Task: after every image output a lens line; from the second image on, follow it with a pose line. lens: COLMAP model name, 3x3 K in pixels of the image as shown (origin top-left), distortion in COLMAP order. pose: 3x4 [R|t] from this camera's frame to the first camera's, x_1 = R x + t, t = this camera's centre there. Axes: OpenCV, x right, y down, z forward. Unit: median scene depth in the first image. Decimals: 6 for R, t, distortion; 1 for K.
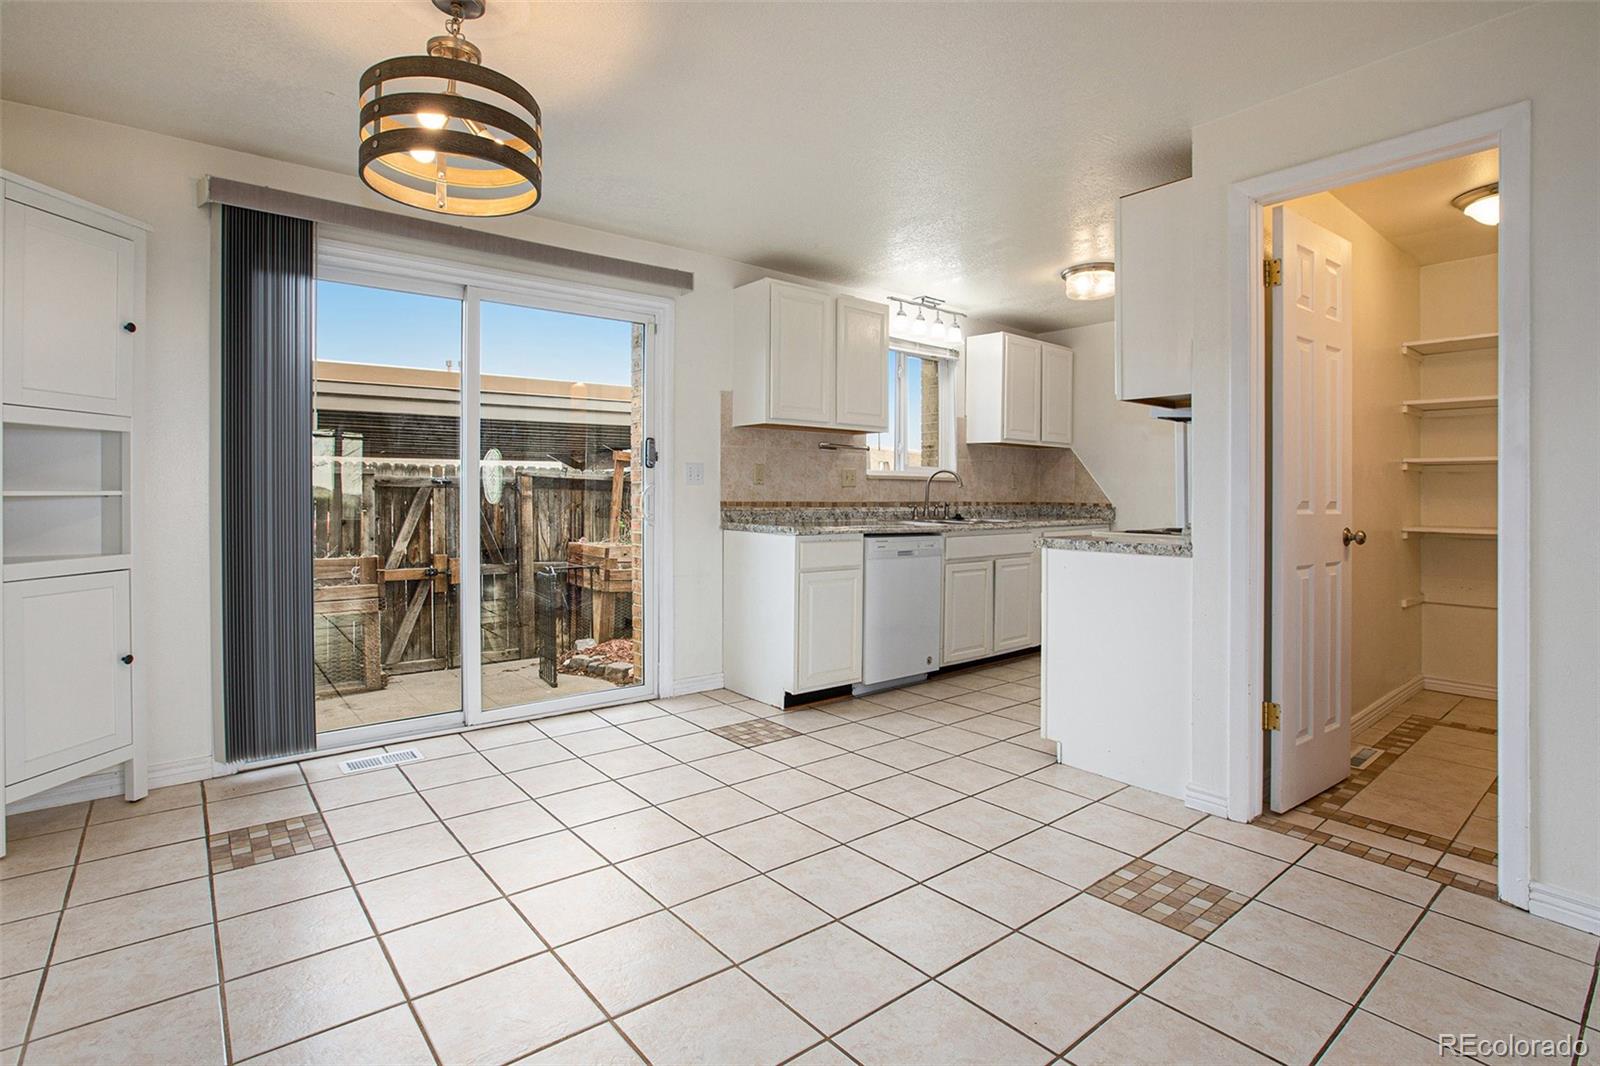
lens RADIAL K [[774.0, 0, 798.0], [0, 774.0, 482.3], [0, 0, 1]] dist [-0.019156, 0.000573]
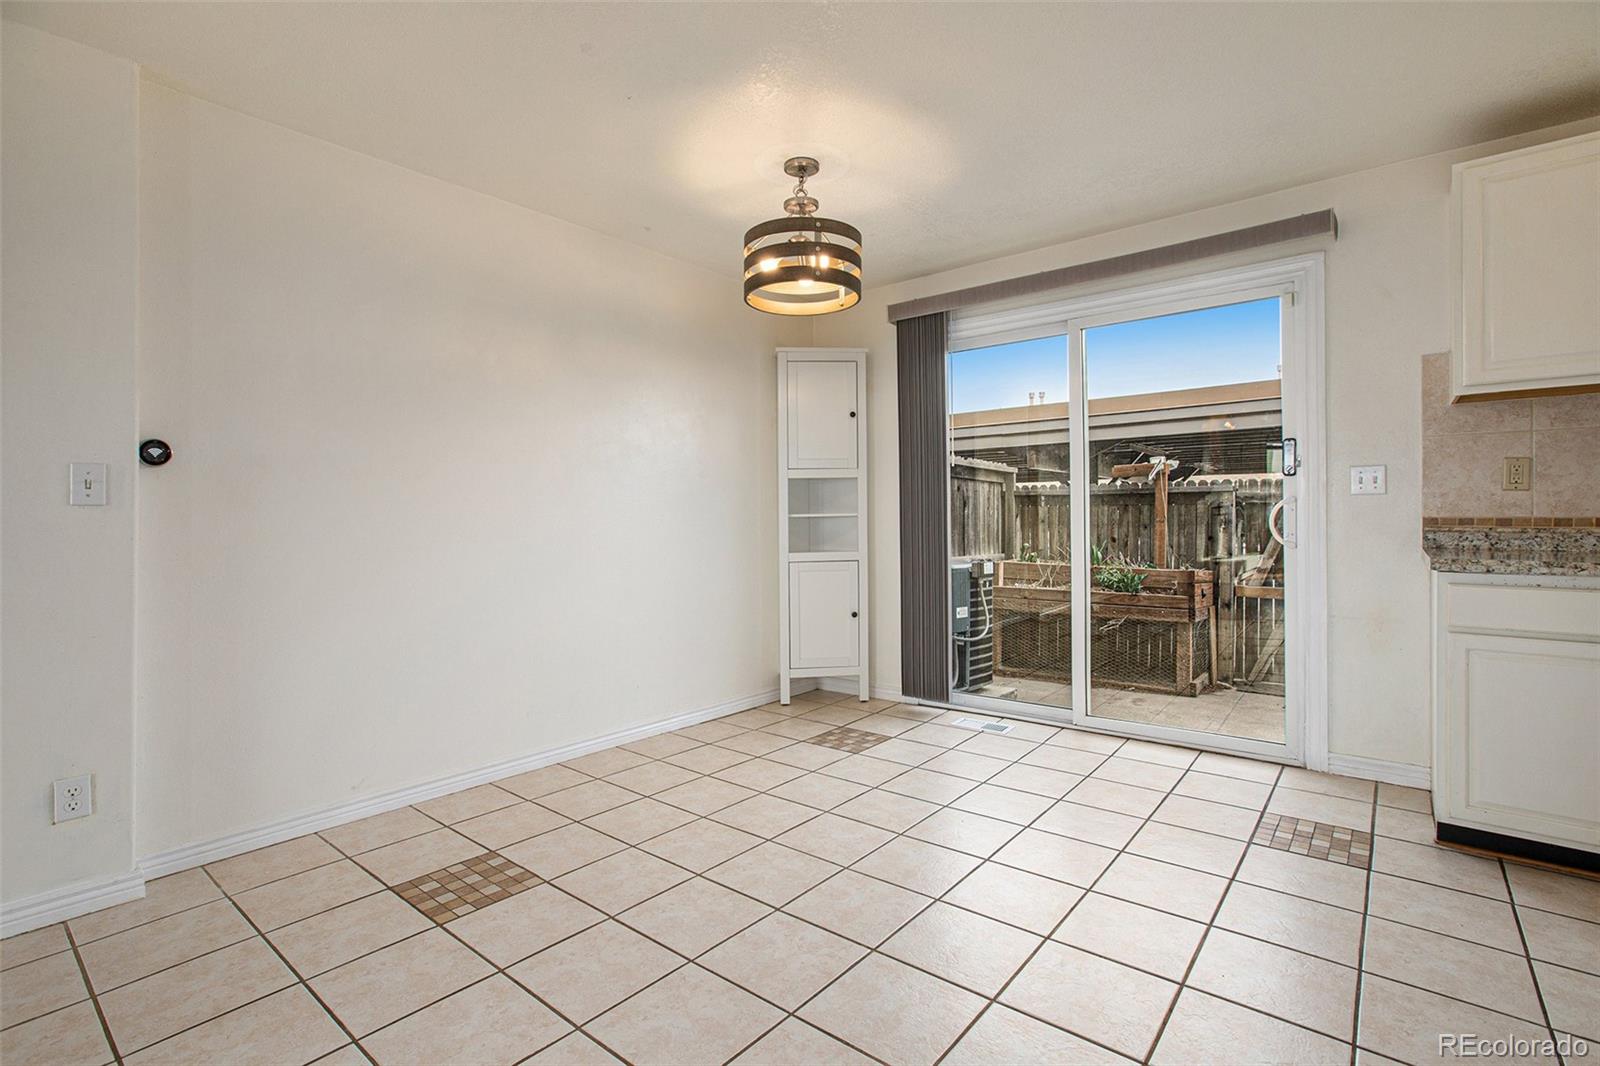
lens RADIAL K [[746.9, 0, 800.0], [0, 746.9, 533.0], [0, 0, 1]] dist [-0.028052, 0.000373]
pose [[0.209164, 0.015919, -0.977751, 0.504350], [0.032250, 0.999211, 0.023168, 0.006653], [0.977349, -0.036379, 0.208485, 0.394567]]
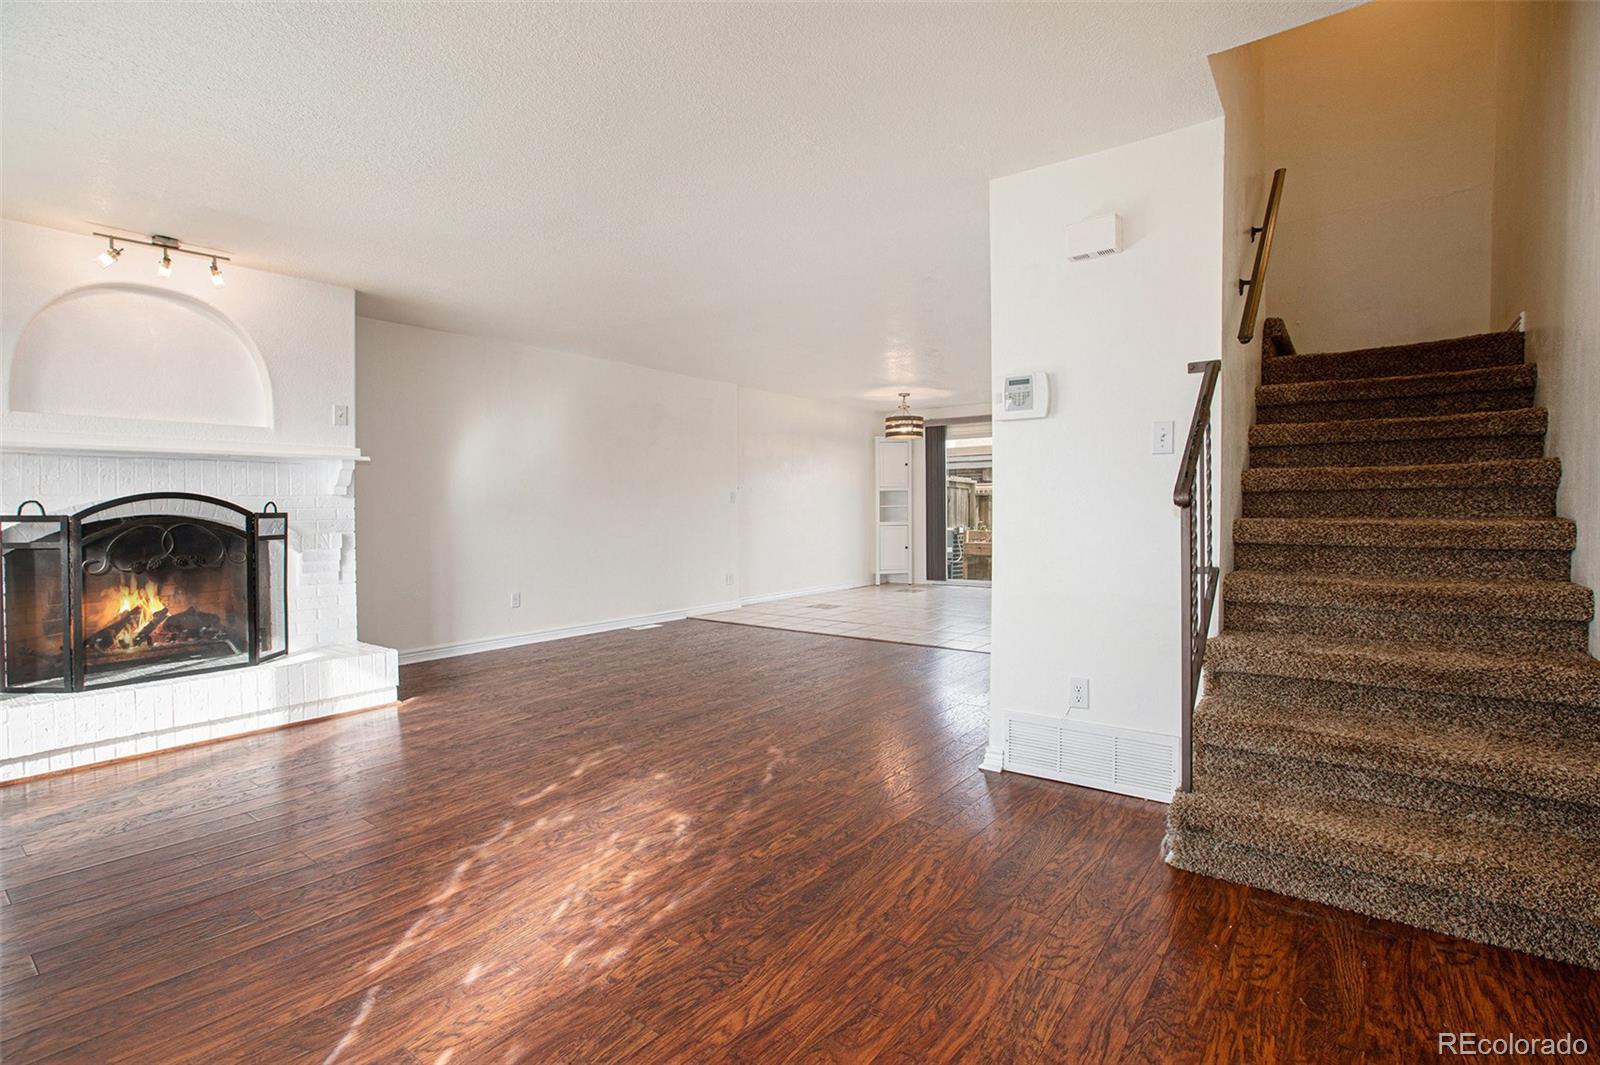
lens RADIAL K [[746.9, 0, 800.0], [0, 746.9, 532.5], [0, 0, 1]] dist [-0.028052, 0.000373]
pose [[0.247346, 0.028929, -0.968495, 2.058536], [0.028662, 0.998898, 0.037157, -0.010120], [0.968503, -0.036949, 0.246244, -0.390497]]
